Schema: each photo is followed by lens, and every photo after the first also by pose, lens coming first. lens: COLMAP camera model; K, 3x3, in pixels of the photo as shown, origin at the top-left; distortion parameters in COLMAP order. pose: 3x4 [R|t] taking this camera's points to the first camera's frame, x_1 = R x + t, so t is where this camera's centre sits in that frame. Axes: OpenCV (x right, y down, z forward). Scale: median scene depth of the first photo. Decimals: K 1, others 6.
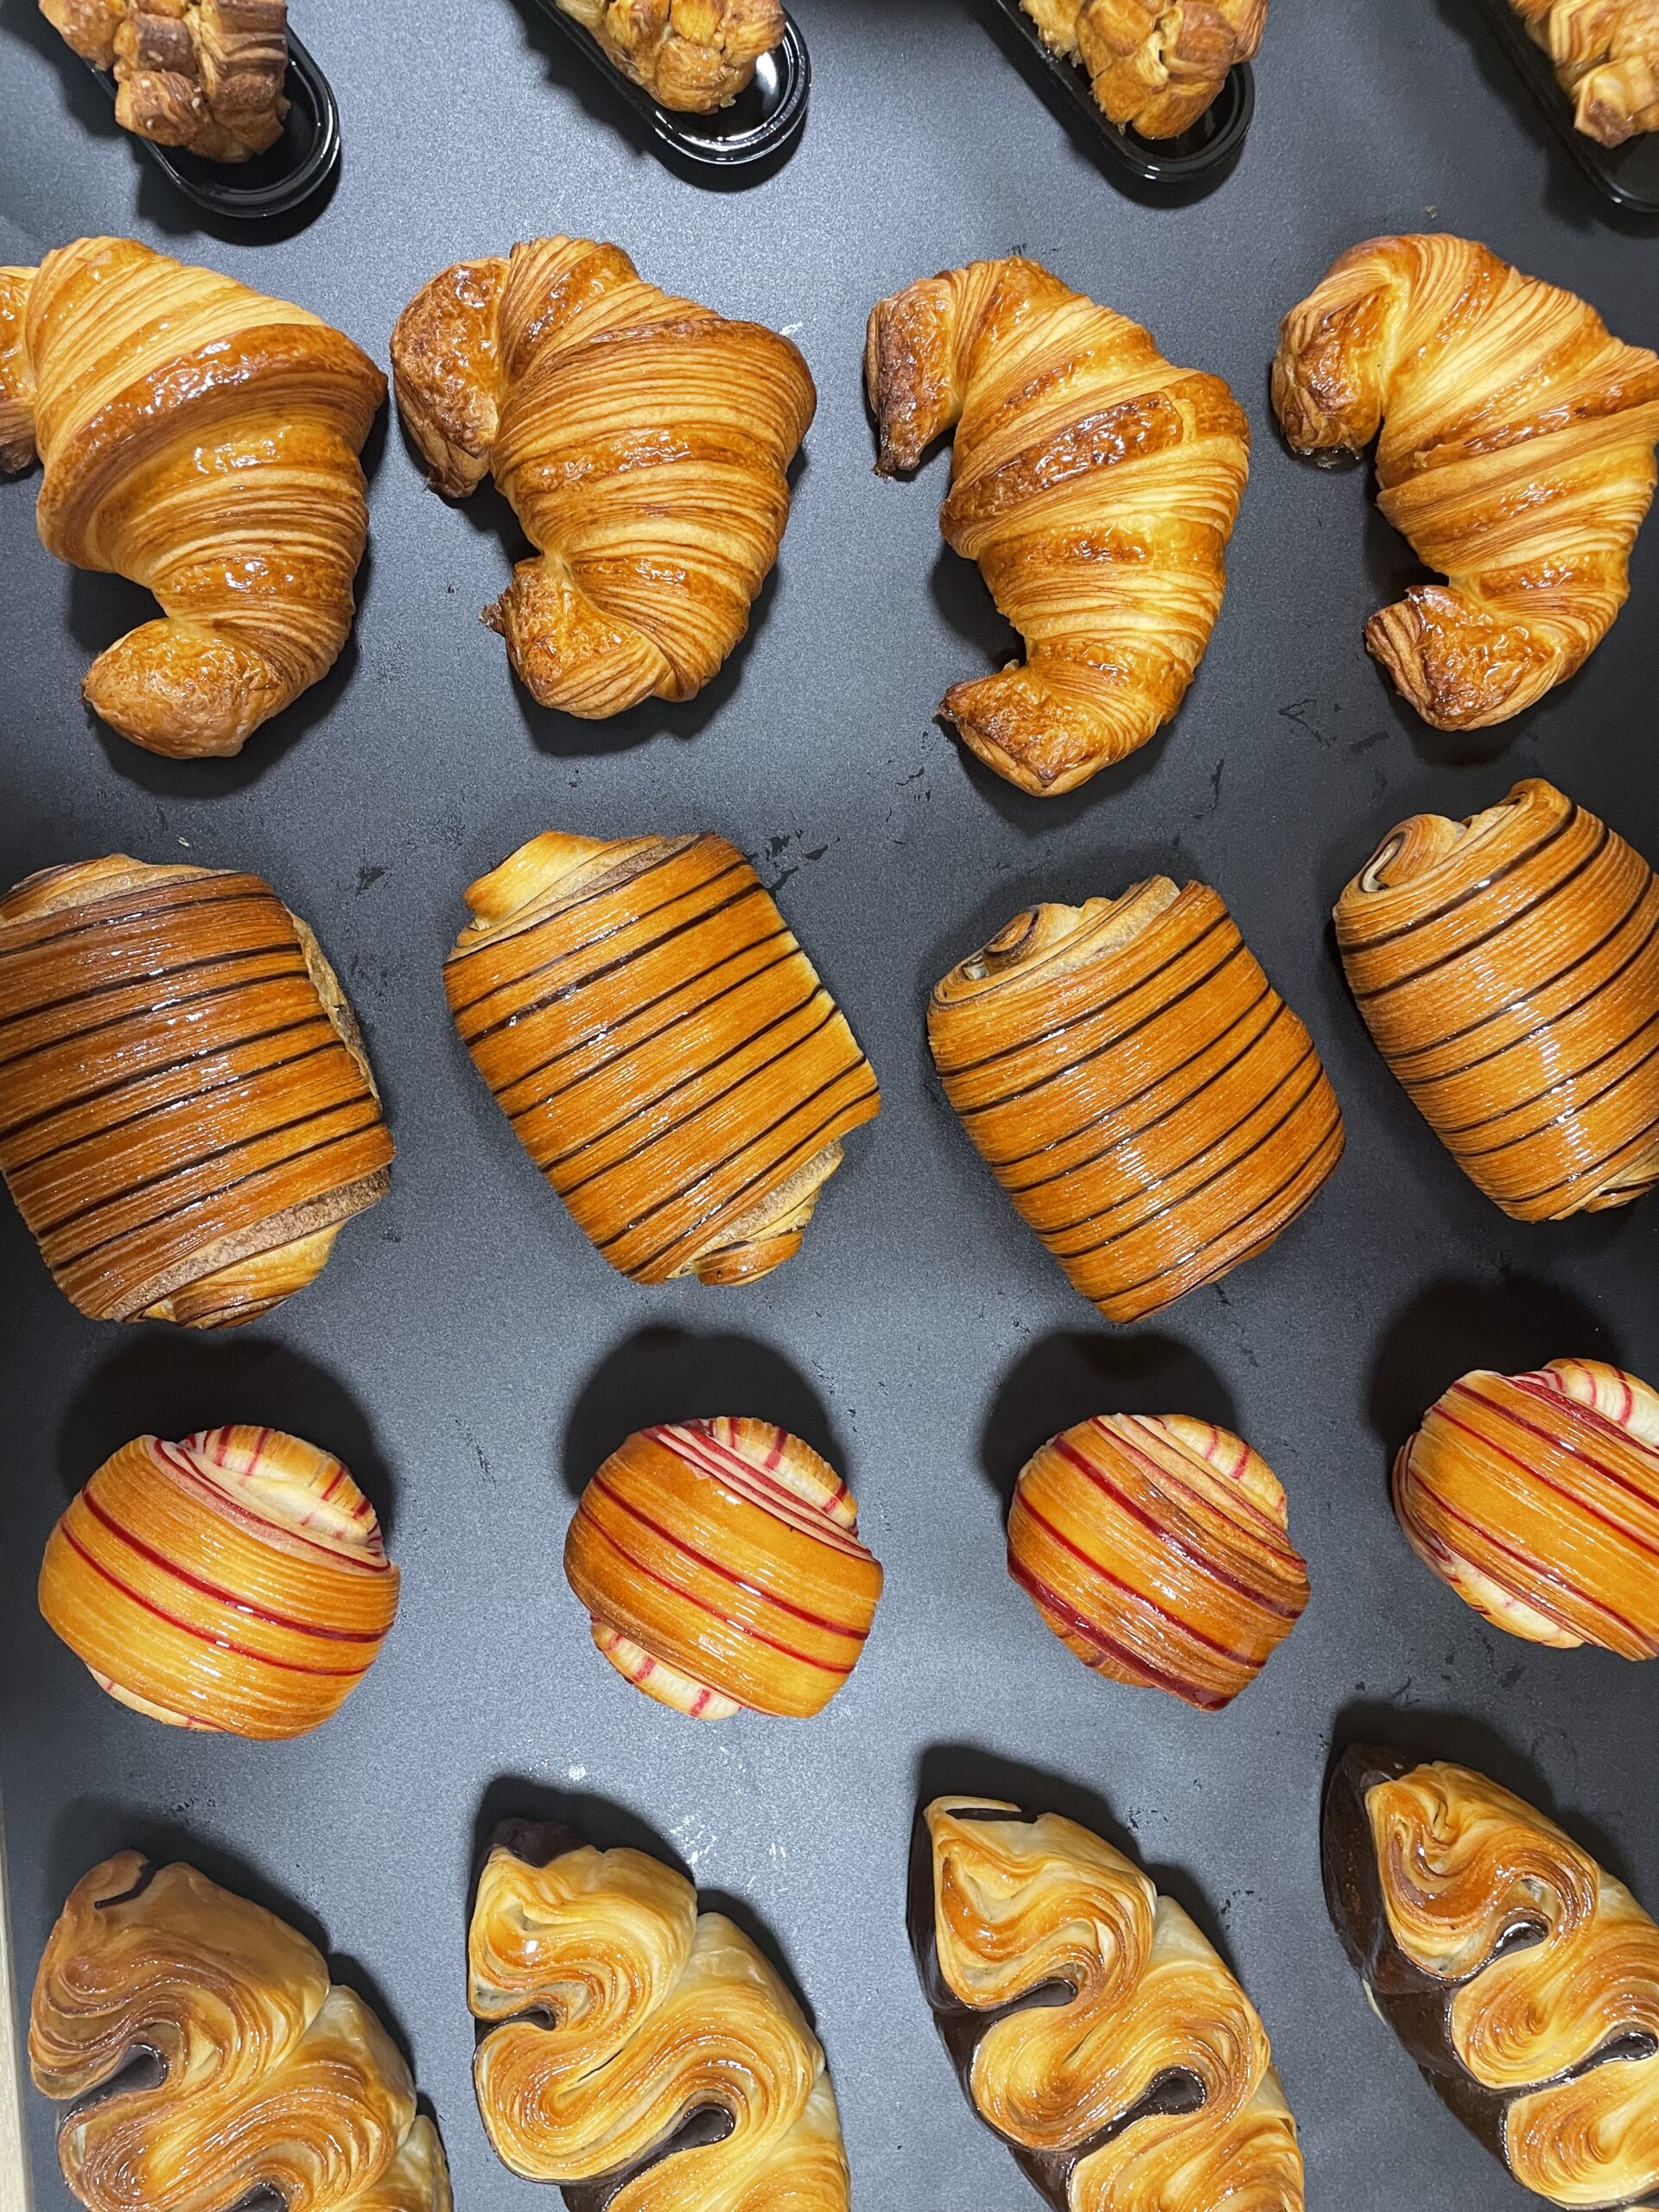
lens RADIAL K [[1694.9, 0, 829.5], [0, 1694.9, 1106.0], [0, 0, 1]] dist [0.106284, -0.127929]
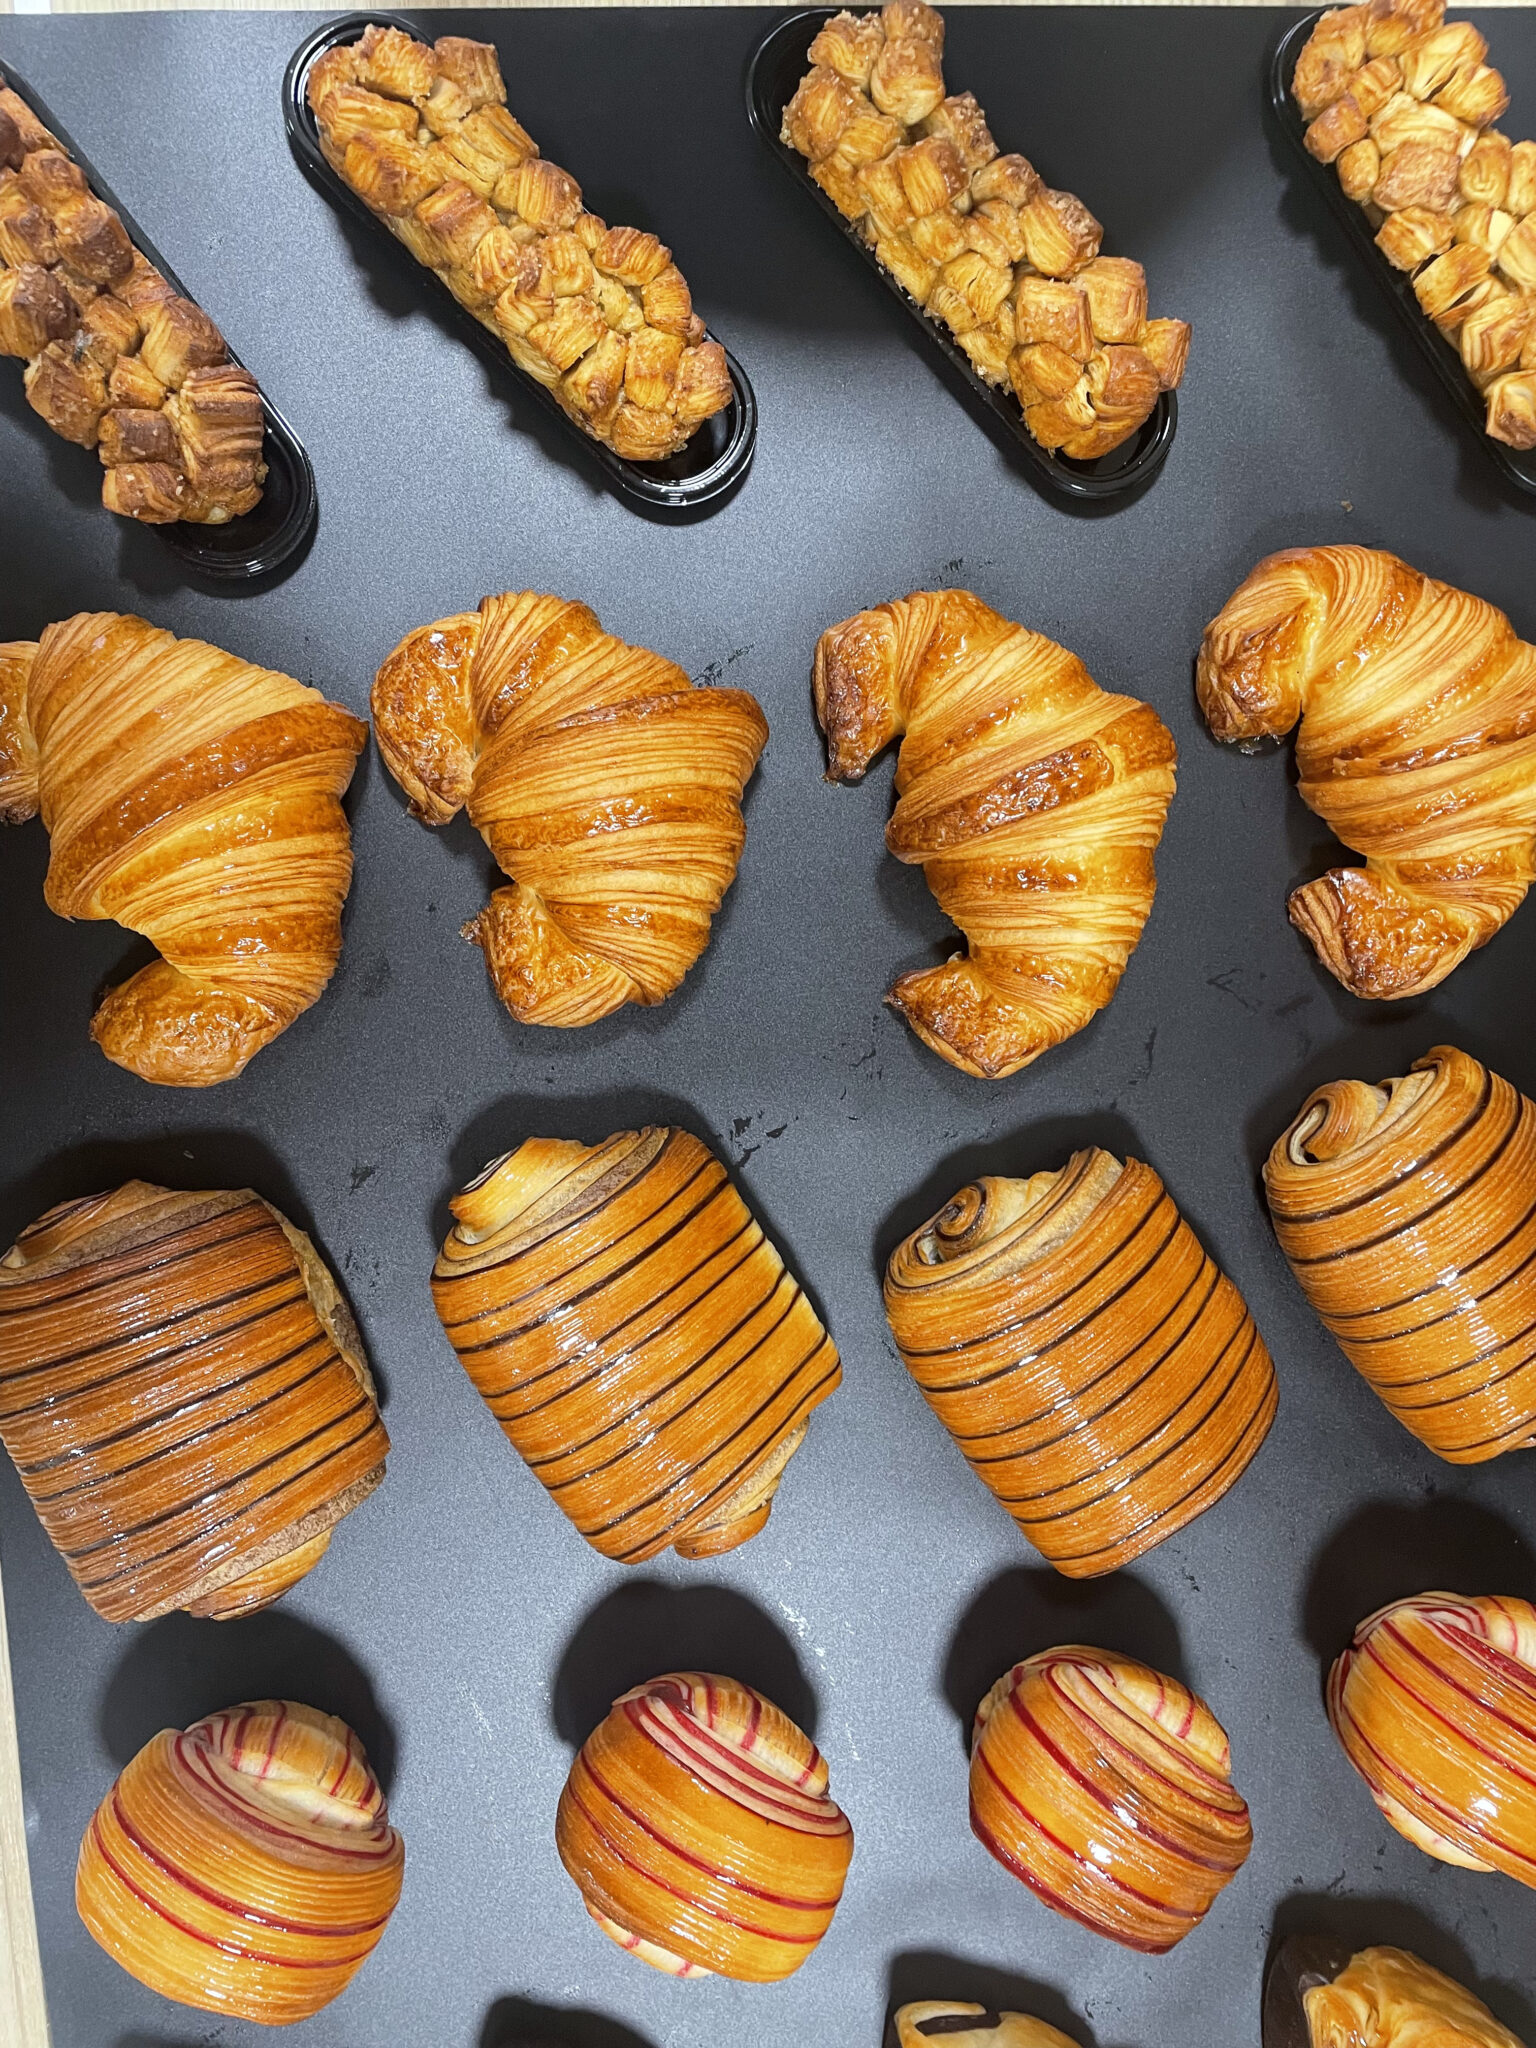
lens RADIAL K [[1569.2, 0, 768.0], [0, 1569.2, 1024.0], [0, 0, 1]] dist [0.106284, -0.127929]
pose [[0.999734, -0.019889, -0.011685, -0.000358], [0.020244, 0.999312, 0.031090, -0.262326], [0.011059, -0.031318, 0.999448, 0.014158]]
